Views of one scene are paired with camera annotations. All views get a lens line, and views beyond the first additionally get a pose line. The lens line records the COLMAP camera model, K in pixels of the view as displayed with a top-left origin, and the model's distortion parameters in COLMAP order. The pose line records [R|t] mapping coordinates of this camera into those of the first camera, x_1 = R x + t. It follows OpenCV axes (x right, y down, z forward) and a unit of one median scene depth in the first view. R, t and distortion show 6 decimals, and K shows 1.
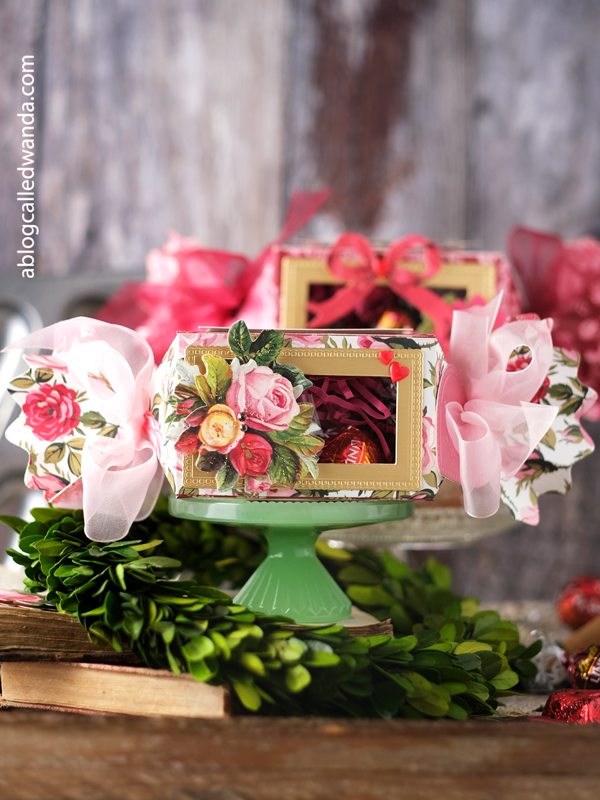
lens RADIAL K [[2120.1, 0, 300.0], [0, 2120.1, 400.0], [0, 0, 1]] dist [0.048760, 0.188616]
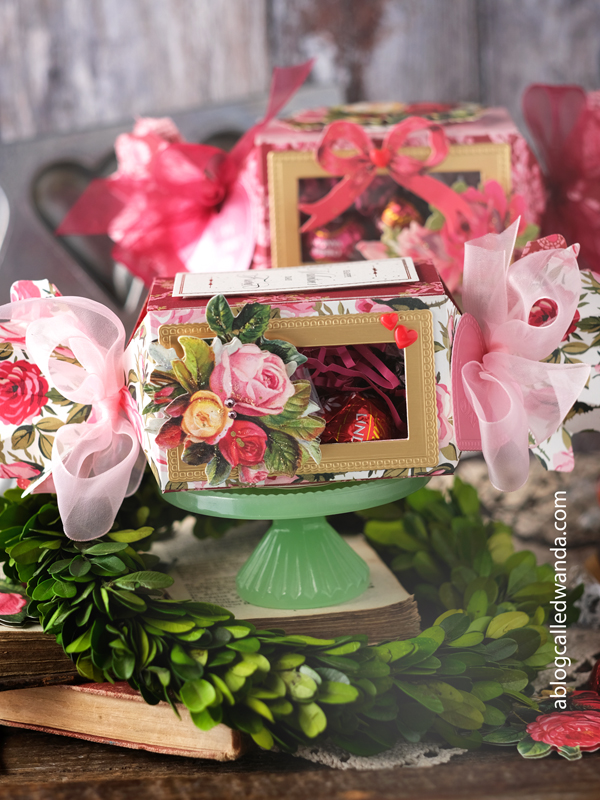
lens RADIAL K [[2120.1, 0, 300.0], [0, 2120.1, 400.0], [0, 0, 1]] dist [0.048760, 0.188616]
pose [[0.997304, -0.069384, -0.023902, 0.022503], [0.072763, 0.977256, 0.199189, -0.163969], [0.009538, -0.200391, 0.979670, 0.142968]]
